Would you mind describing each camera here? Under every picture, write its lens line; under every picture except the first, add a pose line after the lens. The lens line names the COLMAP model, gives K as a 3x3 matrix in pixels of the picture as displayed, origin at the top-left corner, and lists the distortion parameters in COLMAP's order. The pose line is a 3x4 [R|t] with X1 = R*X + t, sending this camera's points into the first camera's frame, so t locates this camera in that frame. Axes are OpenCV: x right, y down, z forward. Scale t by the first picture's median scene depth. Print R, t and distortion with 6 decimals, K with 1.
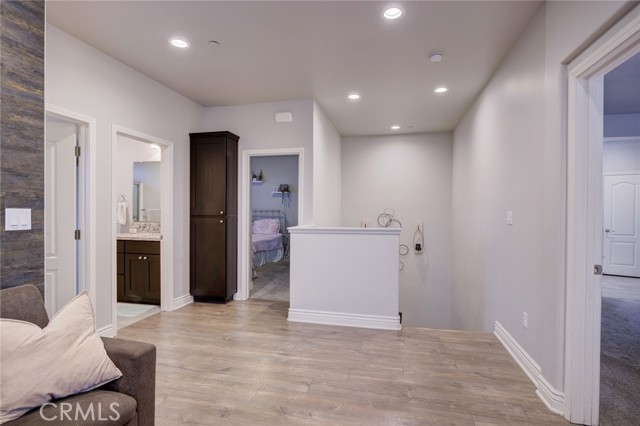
lens RADIAL K [[315.3, 0, 321.7], [0, 315.3, 212.0], [0, 0, 1]] dist [-0.018180, 0.006533]
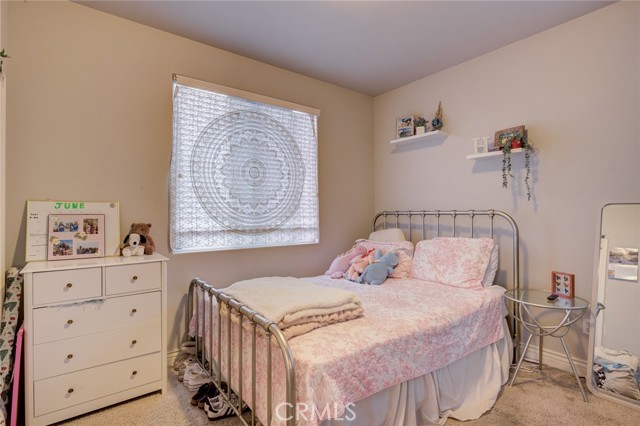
lens RADIAL K [[315.3, 0, 320.5], [0, 315.3, 214.7], [0, 0, 1]] dist [-0.018180, 0.006533]
pose [[0.776855, -0.013978, -0.629525, -0.073870], [0.008136, 0.999893, -0.012161, 0.001584], [0.629627, 0.004326, 0.776885, 0.667392]]
